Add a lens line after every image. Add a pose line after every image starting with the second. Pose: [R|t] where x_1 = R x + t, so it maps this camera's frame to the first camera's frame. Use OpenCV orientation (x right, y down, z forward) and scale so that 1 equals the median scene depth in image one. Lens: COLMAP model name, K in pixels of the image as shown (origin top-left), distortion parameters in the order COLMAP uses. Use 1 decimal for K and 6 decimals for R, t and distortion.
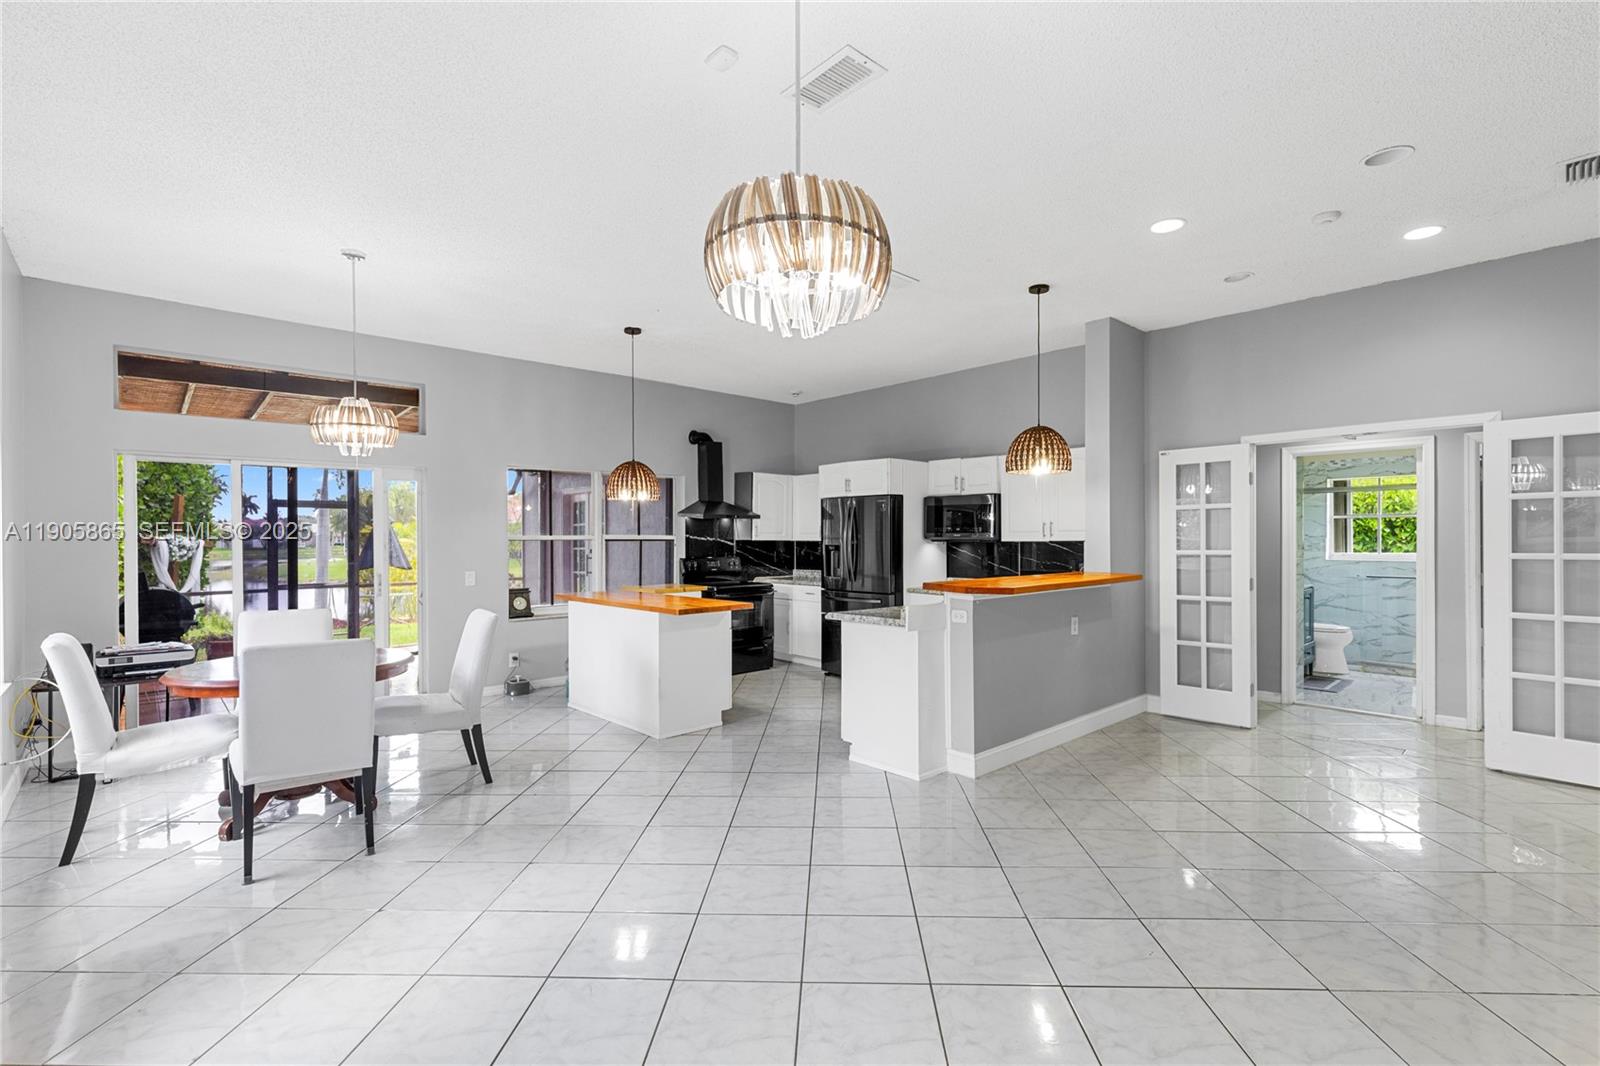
lens RADIAL K [[724.2, 0, 806.7], [0, 724.2, 537.5], [0, 0, 1]] dist [0.002741, 0.000047]
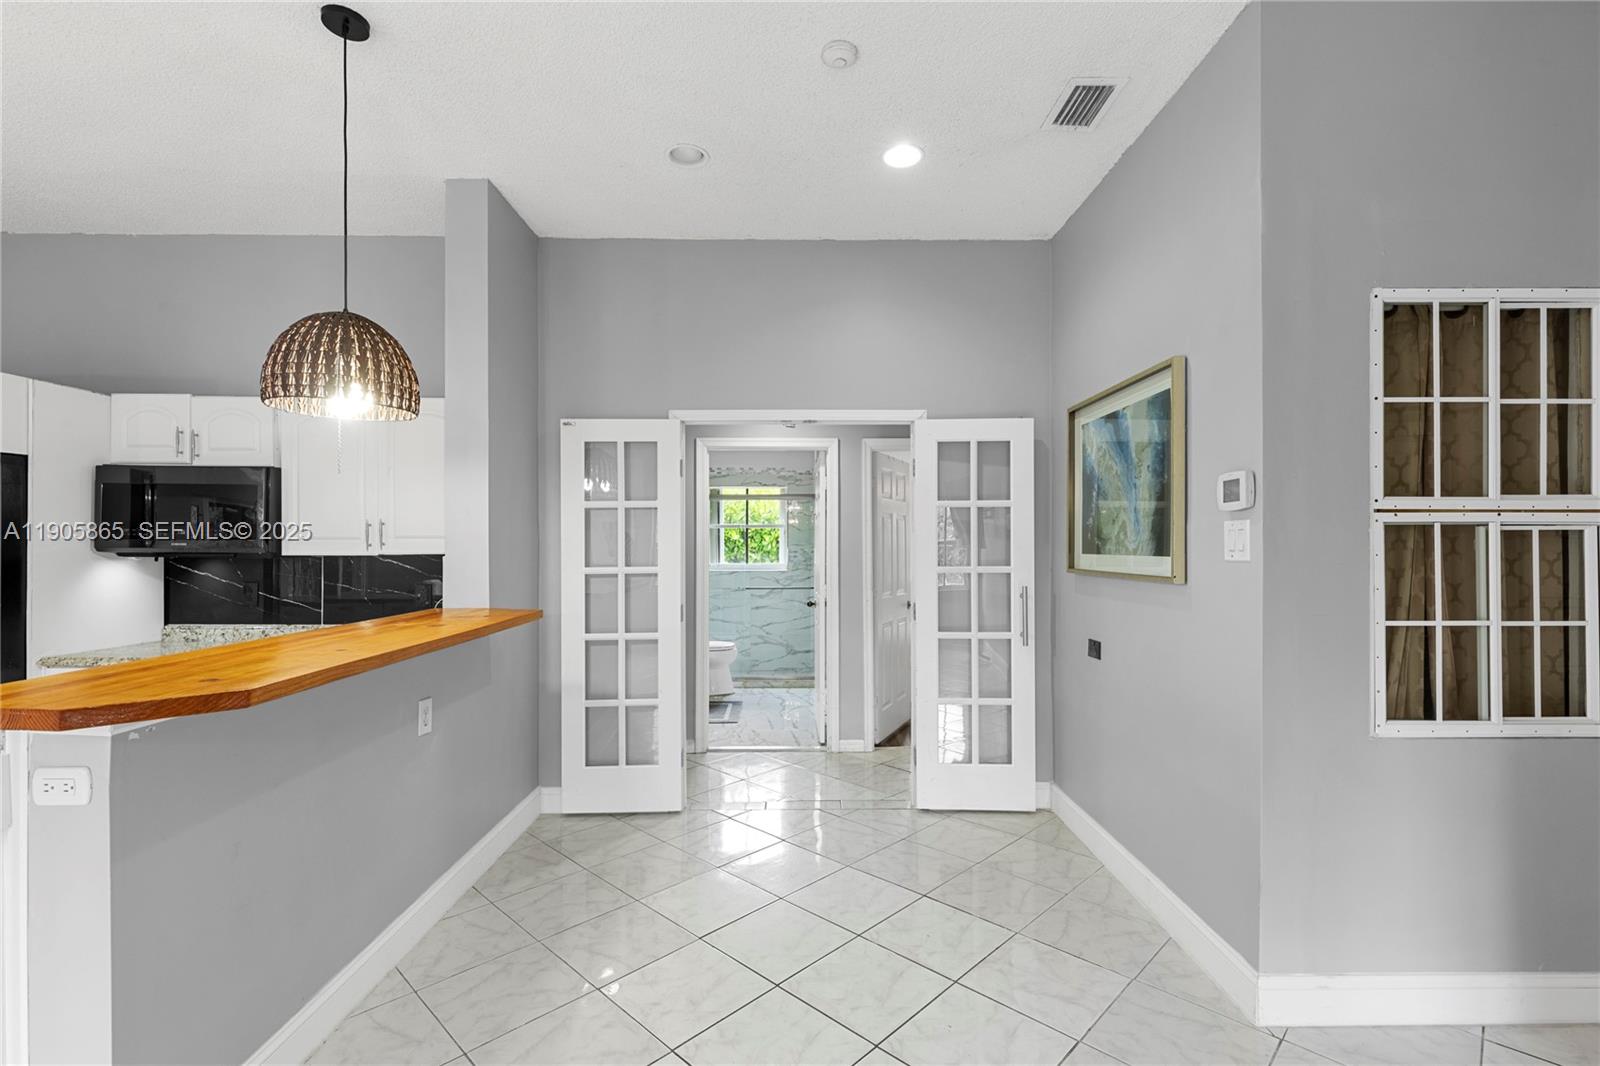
lens RADIAL K [[724.2, 0, 803.4], [0, 724.2, 544.4], [0, 0, 1]] dist [0.002741, 0.000047]
pose [[0.673331, 0.003852, 0.739331, 0.146744], [-0.002278, 0.999992, -0.003136, -0.002337], [-0.739338, 0.000427, 0.673334, 0.393062]]
